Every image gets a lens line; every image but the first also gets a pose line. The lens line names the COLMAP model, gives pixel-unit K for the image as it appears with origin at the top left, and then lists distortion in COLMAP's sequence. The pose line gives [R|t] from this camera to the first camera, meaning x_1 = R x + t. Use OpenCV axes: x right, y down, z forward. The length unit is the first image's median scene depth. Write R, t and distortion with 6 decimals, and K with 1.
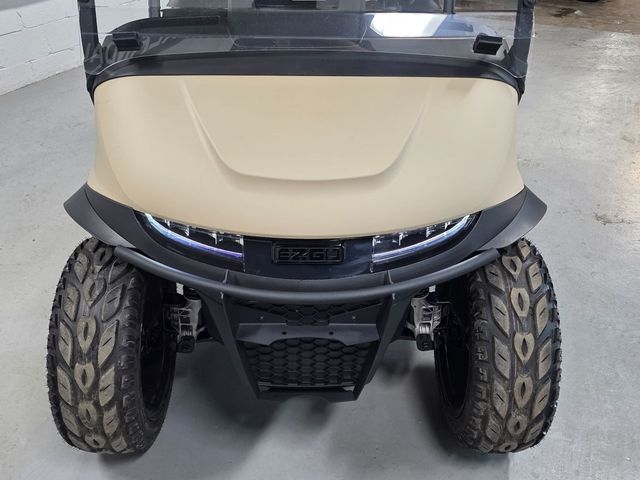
lens RADIAL K [[627.8, 0, 318.7], [0, 627.8, 233.5], [0, 0, 1]] dist [0.033079, 0.000000]
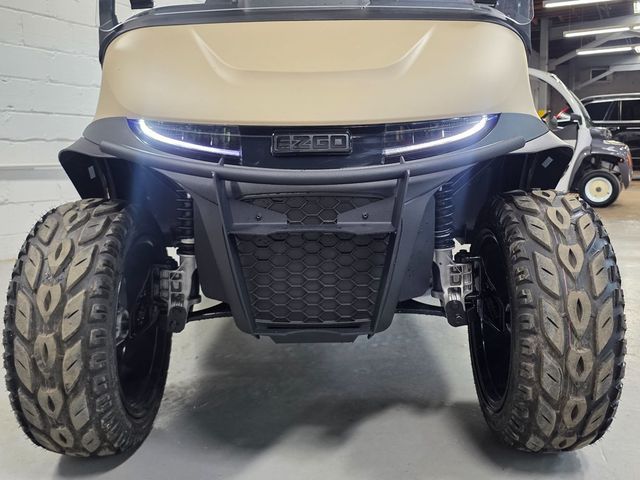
lens RADIAL K [[627.8, 0, 324.0], [0, 627.8, 236.9], [0, 0, 1]] dist [0.033079, 0.000000]
pose [[0.999056, -0.026854, -0.034157, 0.026621], [0.011099, 0.917785, -0.396923, 0.478341], [0.042007, 0.396169, 0.917216, 0.206304]]
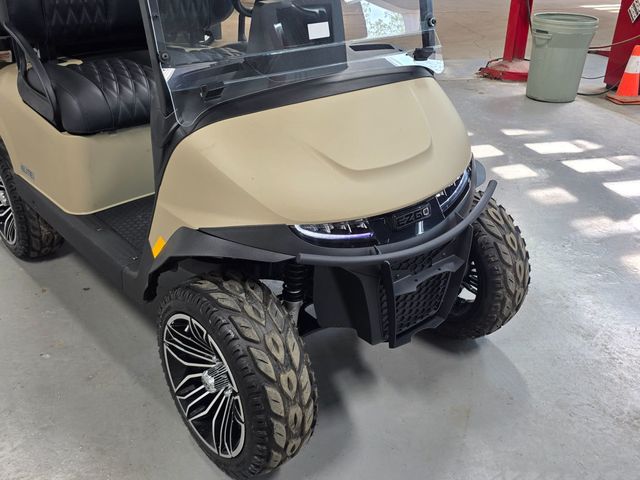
lens RADIAL K [[627.8, 0, 322.9], [0, 627.8, 240.6], [0, 0, 1]] dist [0.033079, 0.000000]
pose [[0.762615, -0.294310, 0.576021, -0.867335], [0.337713, 0.940653, 0.033504, -0.025007], [-0.551696, 0.168979, 0.816748, 0.028611]]
